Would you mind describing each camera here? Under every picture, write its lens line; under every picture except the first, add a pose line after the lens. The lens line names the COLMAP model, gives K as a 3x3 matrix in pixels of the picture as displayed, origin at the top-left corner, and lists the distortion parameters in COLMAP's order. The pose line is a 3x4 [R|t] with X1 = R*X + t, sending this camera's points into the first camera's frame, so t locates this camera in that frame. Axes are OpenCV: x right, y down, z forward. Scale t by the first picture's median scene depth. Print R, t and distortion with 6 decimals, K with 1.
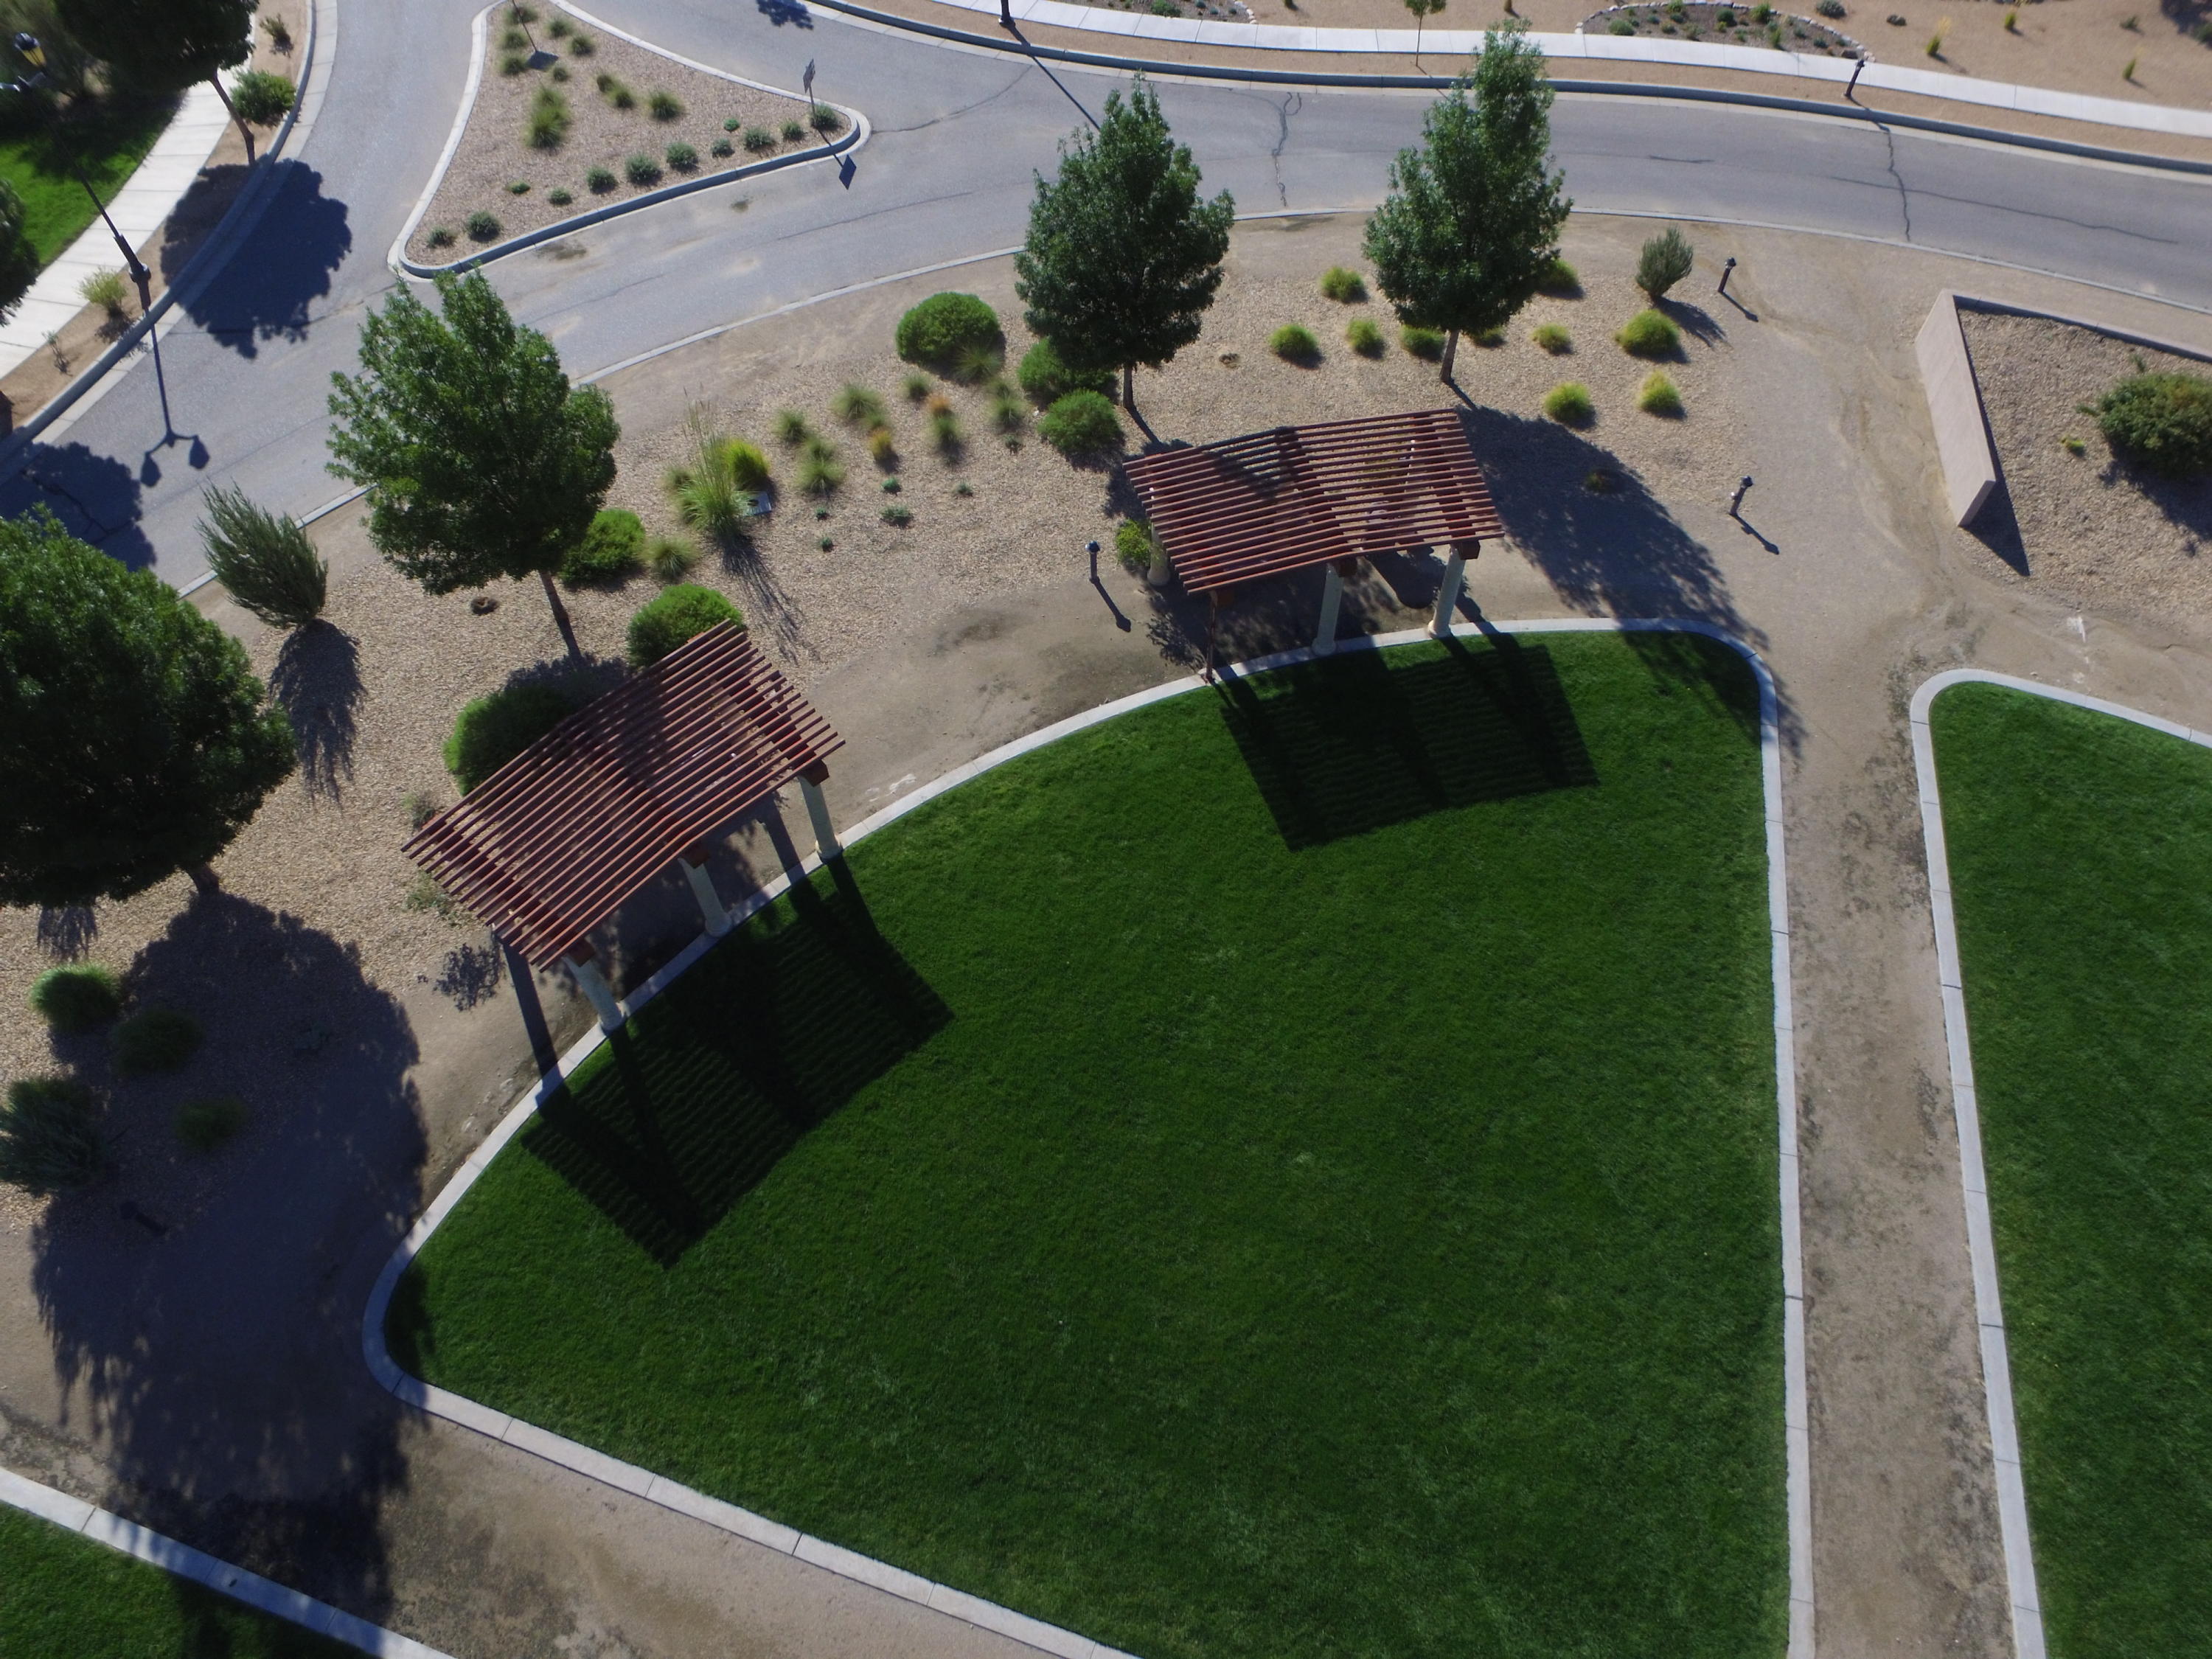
lens RADIAL K [[1503.1, 0, 1111.1], [0, 1503.1, 791.6], [0, 0, 1]] dist [-0.121634, 0.089942]
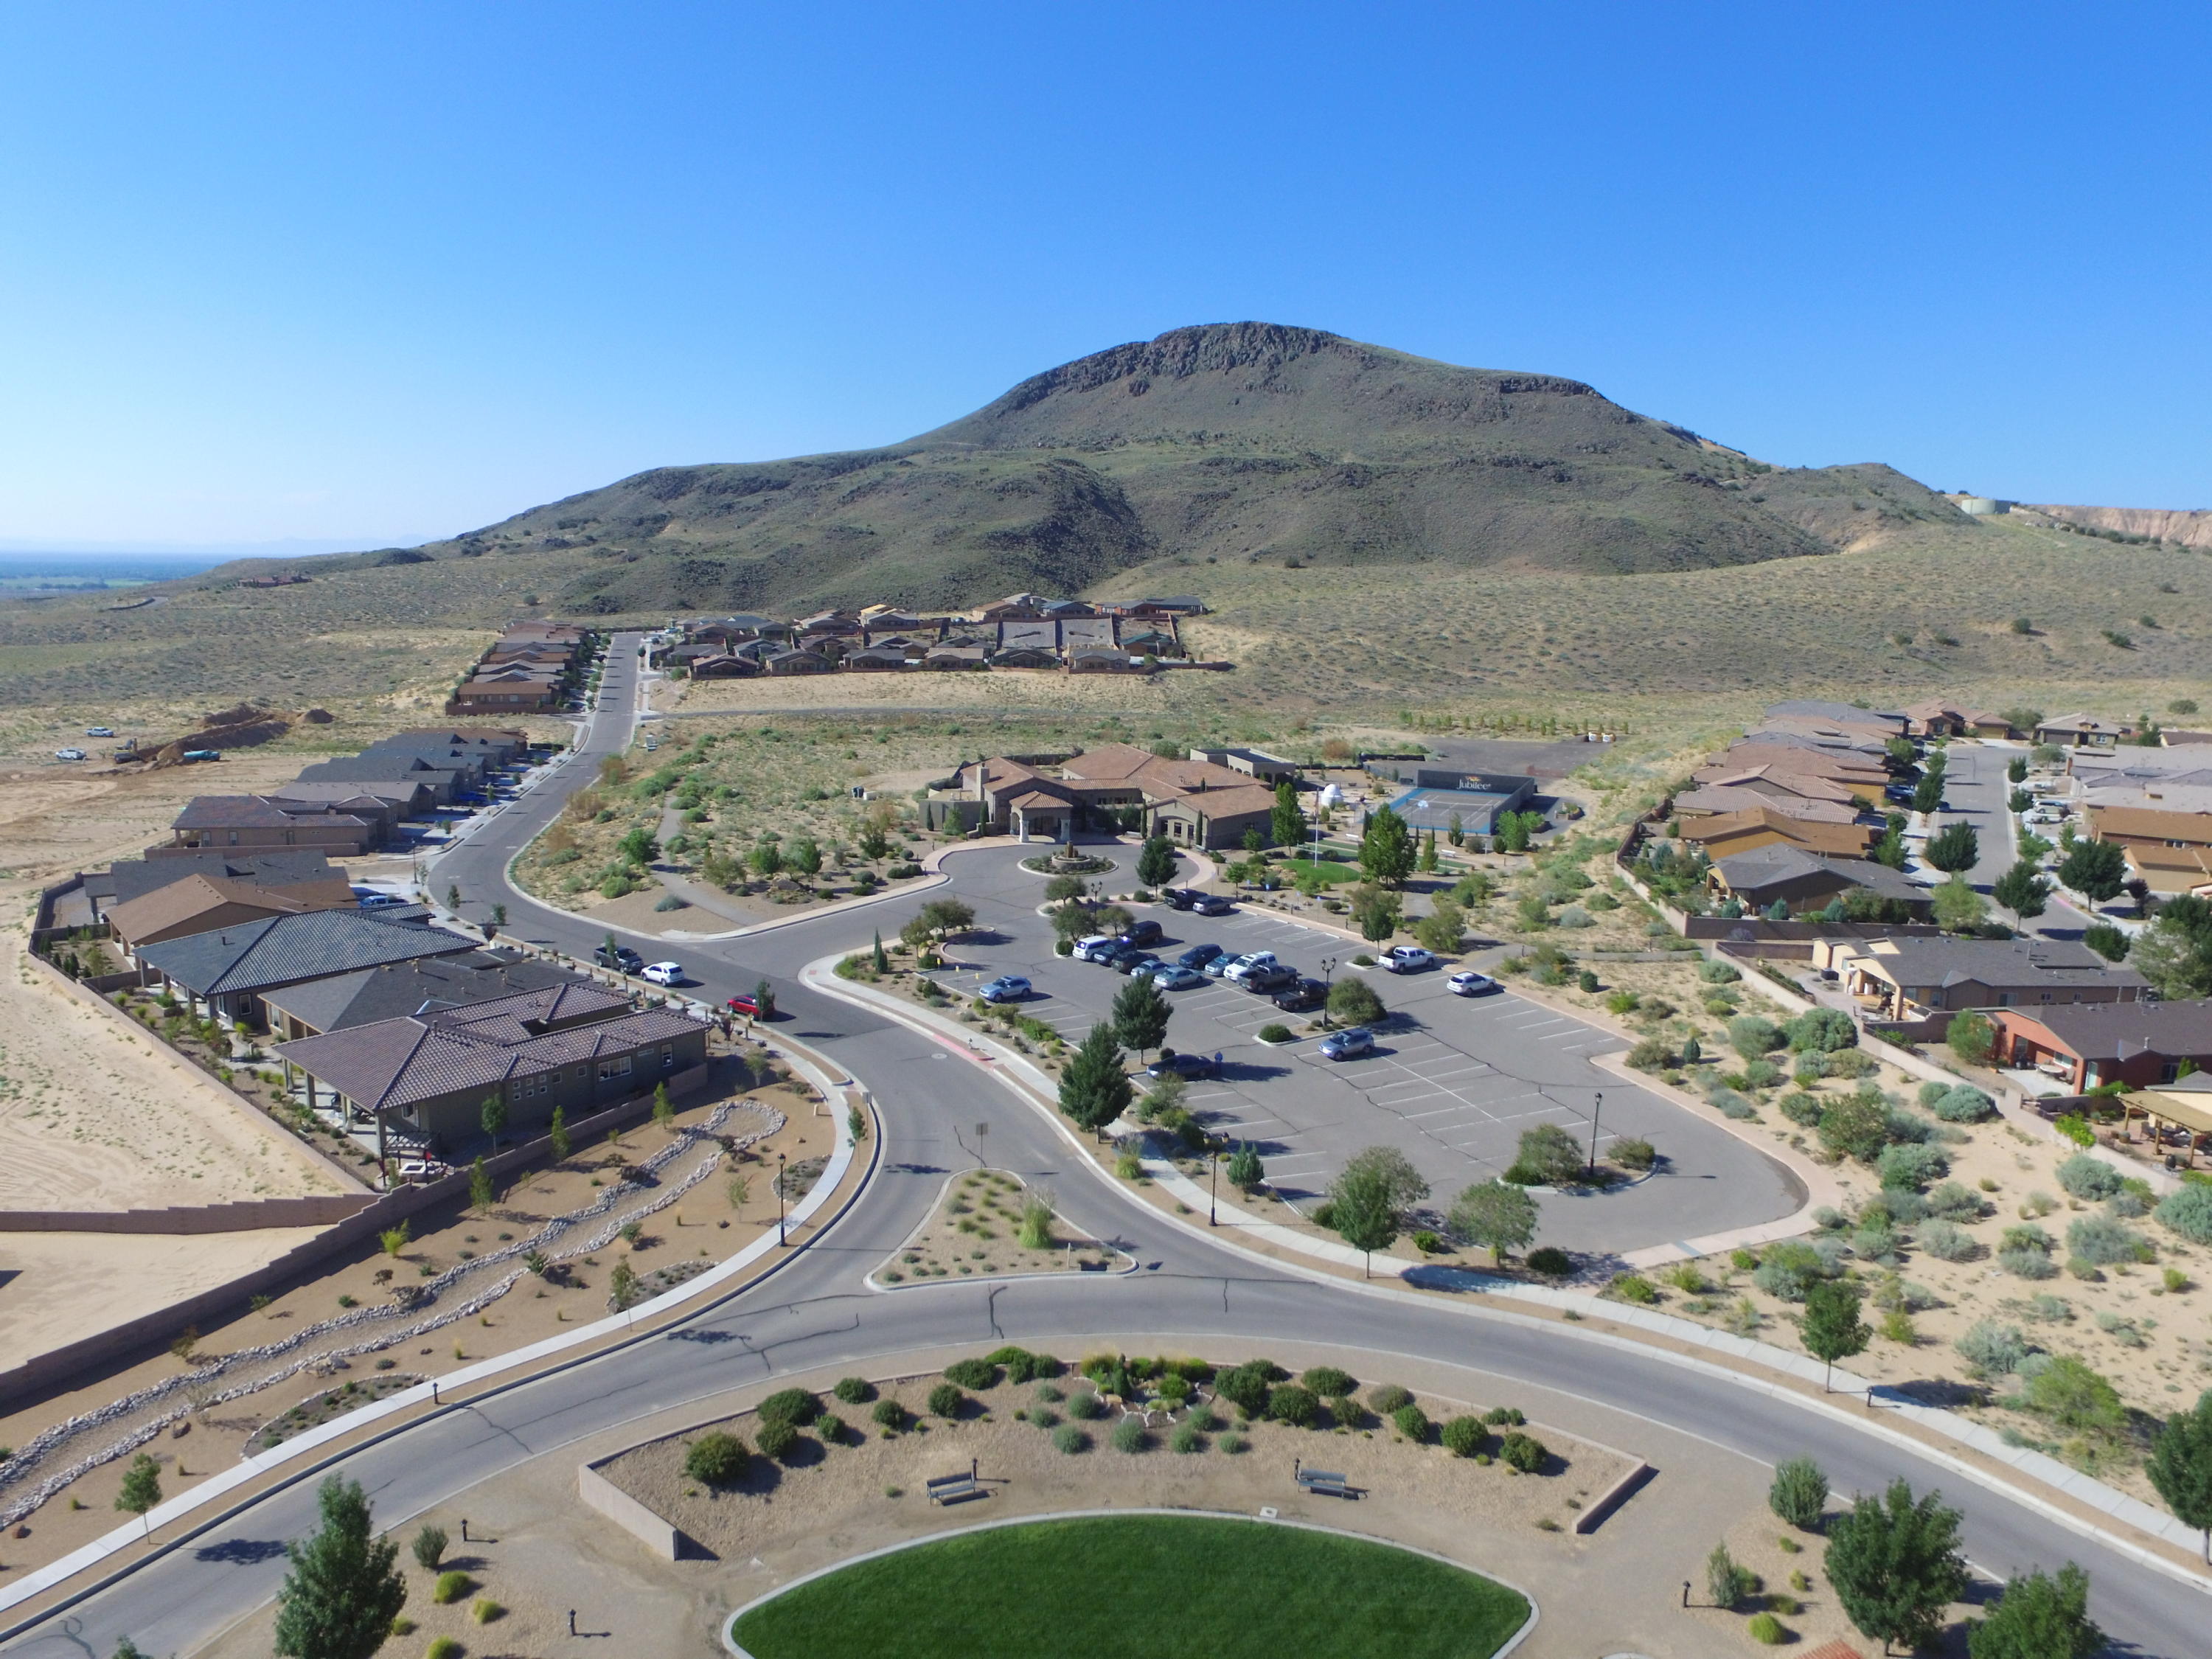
lens RADIAL K [[1503.1, 0, 1111.1], [0, 1503.1, 791.6], [0, 0, 1]] dist [-0.121634, 0.089942]
pose [[0.460108, -0.129474, 0.878372, -0.674667], [0.713985, 0.642013, -0.279365, 0.103903], [-0.527756, 0.755682, 0.387837, -0.766840]]
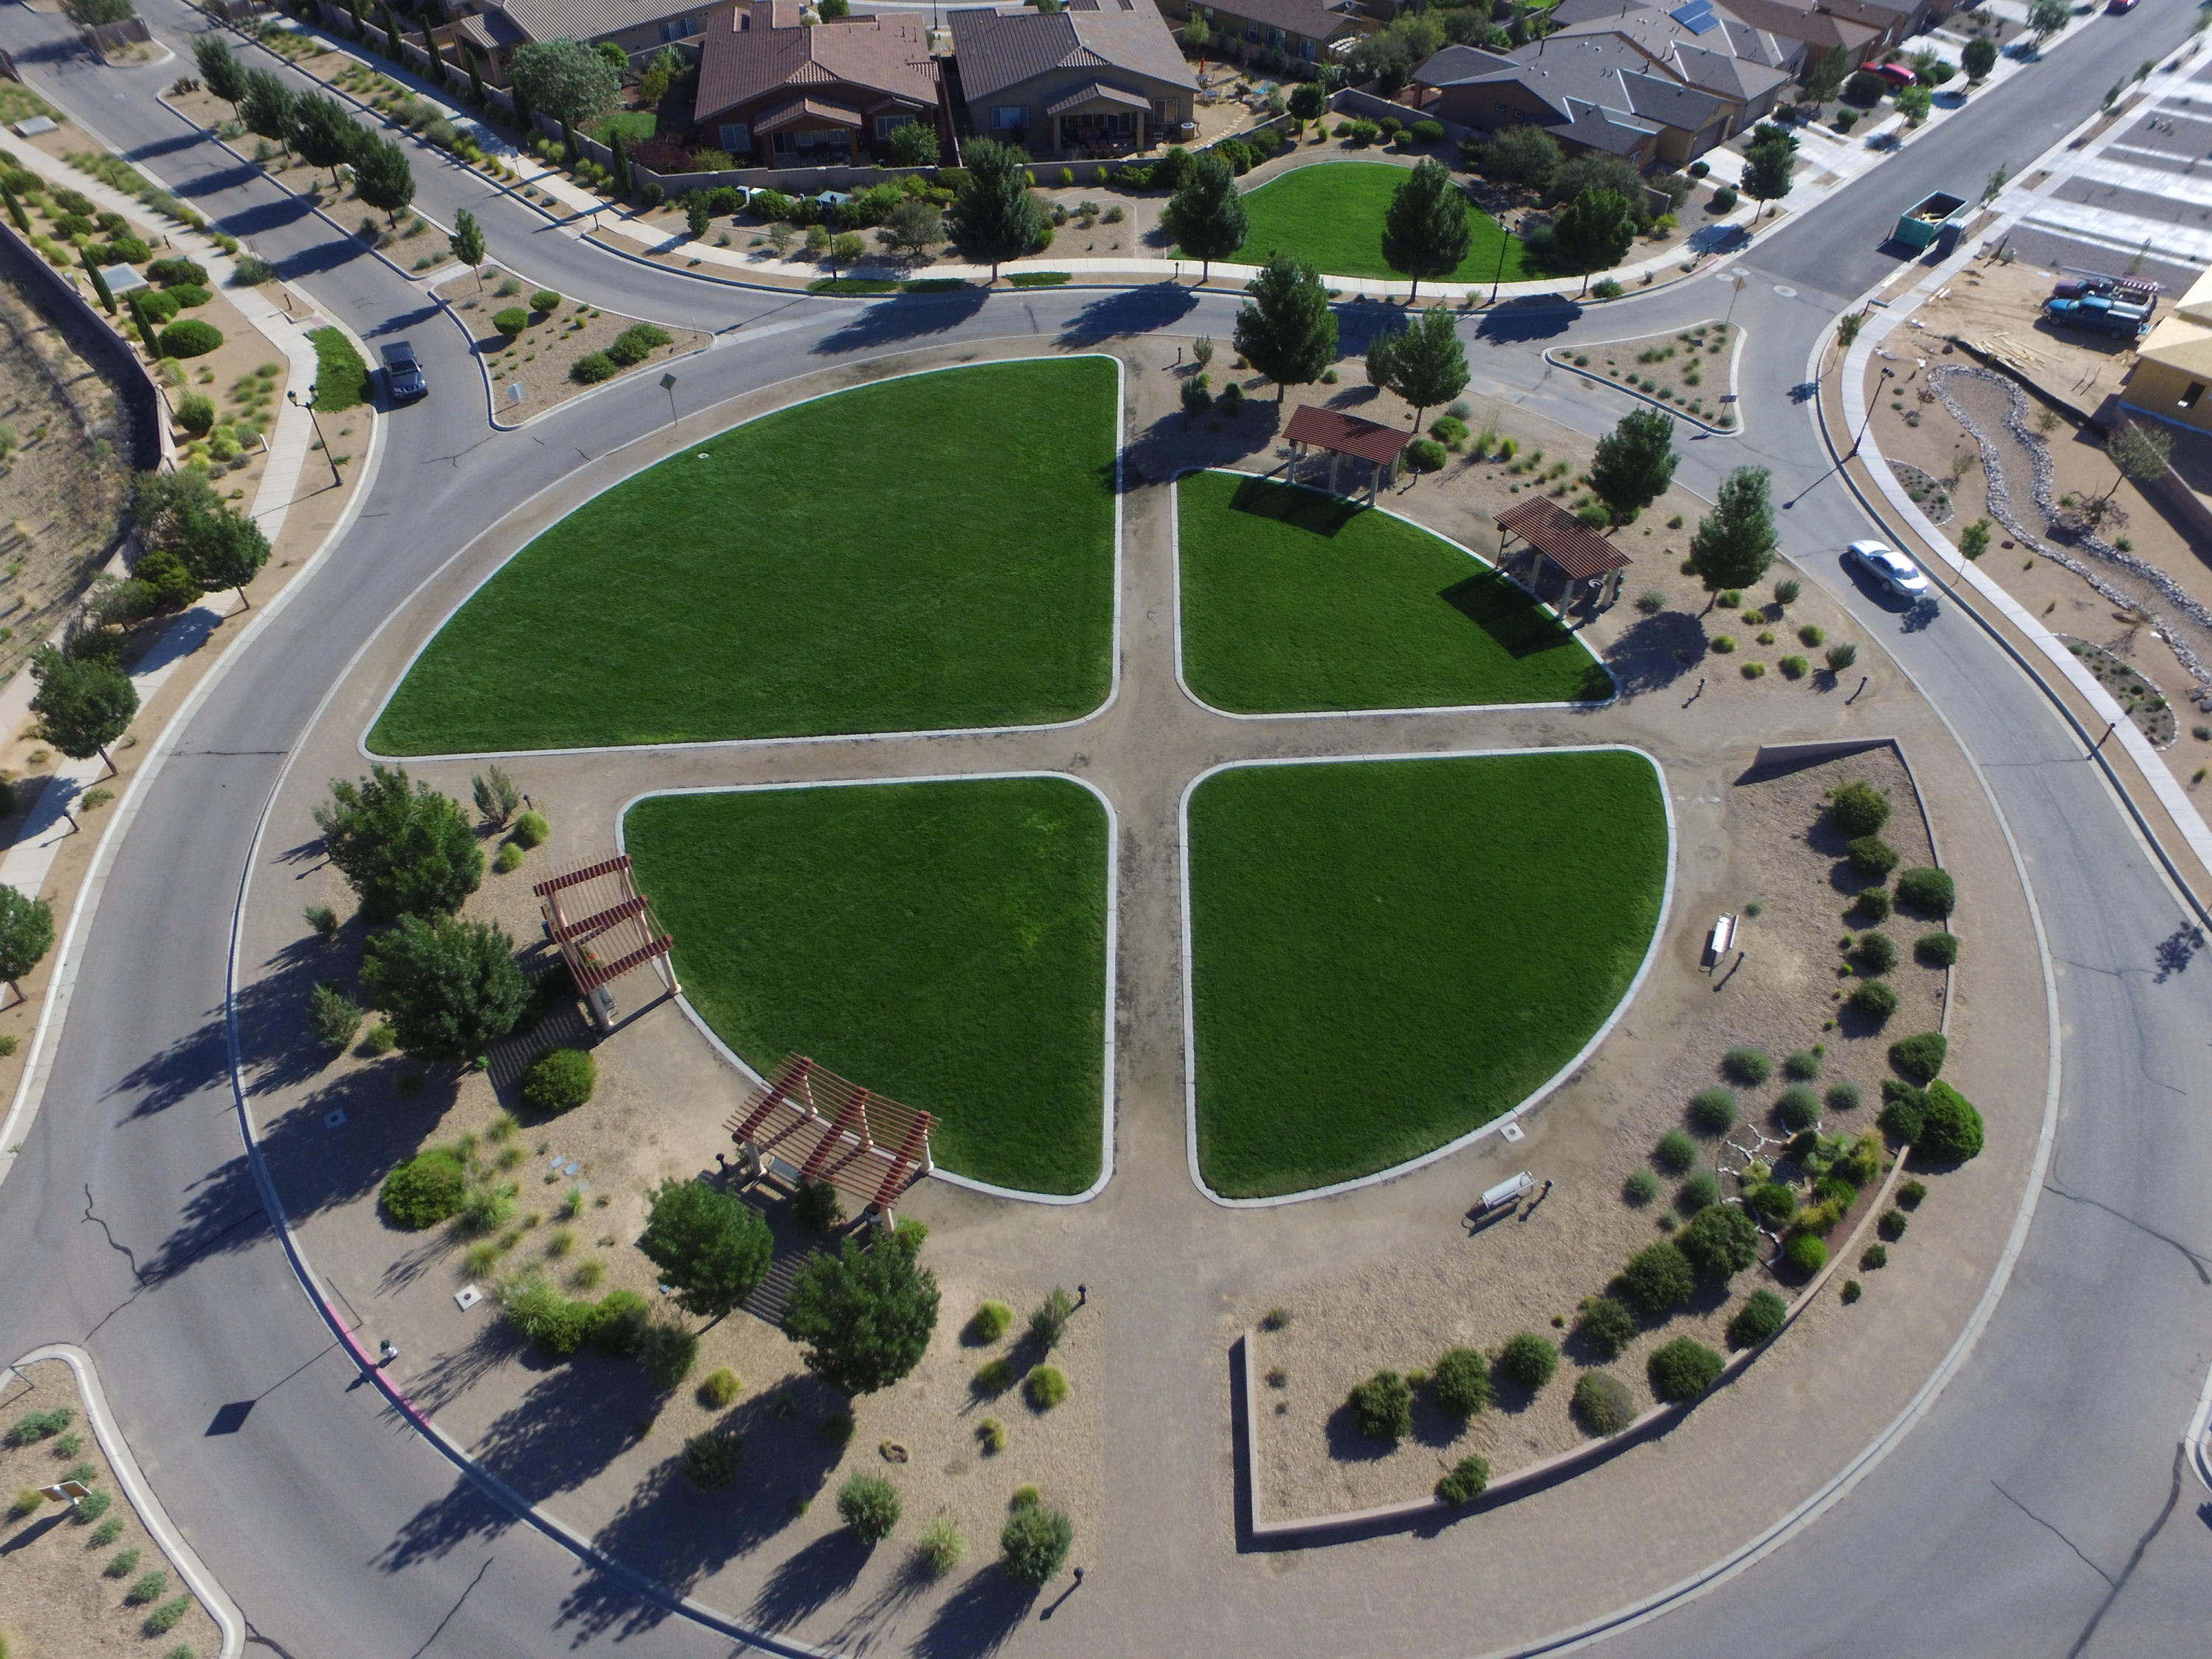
lens RADIAL K [[1503.1, 0, 1111.1], [0, 1503.1, 791.6], [0, 0, 1]] dist [-0.121634, 0.089942]
pose [[0.298807, 0.682749, -0.666759, 1.798093], [-0.787032, 0.571446, 0.232443, 0.071958], [0.539718, 0.455305, 0.708098, -1.006555]]
